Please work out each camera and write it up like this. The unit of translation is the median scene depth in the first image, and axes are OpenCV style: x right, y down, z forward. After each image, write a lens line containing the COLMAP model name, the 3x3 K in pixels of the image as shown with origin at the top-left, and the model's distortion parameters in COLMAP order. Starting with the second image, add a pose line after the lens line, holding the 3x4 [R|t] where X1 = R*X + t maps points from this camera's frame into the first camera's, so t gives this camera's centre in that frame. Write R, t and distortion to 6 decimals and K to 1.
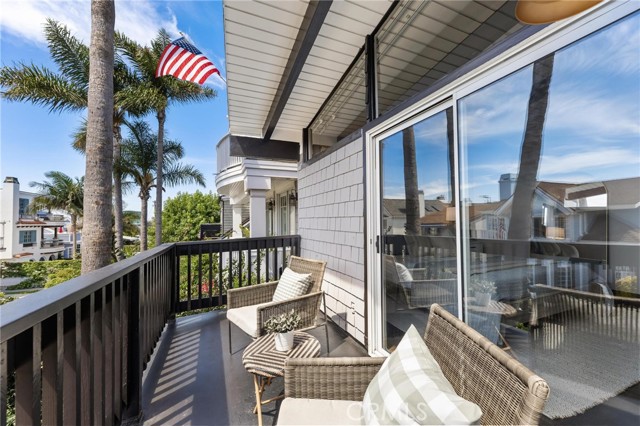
lens RADIAL K [[251.7, 0, 320.7], [0, 251.7, 211.3], [0, 0, 1]] dist [-0.000654, 0.000184]
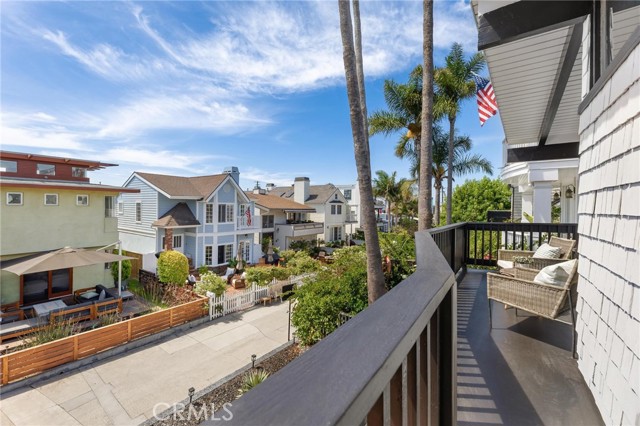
lens RADIAL K [[251.7, 0, 320.7], [0, 251.7, 211.3], [0, 0, 1]] dist [-0.000654, 0.000184]
pose [[0.511327, 0.033789, -0.858722, 0.059497], [0.015833, 0.998687, 0.048724, -0.007154], [0.859240, -0.038510, 0.510121, -0.114385]]
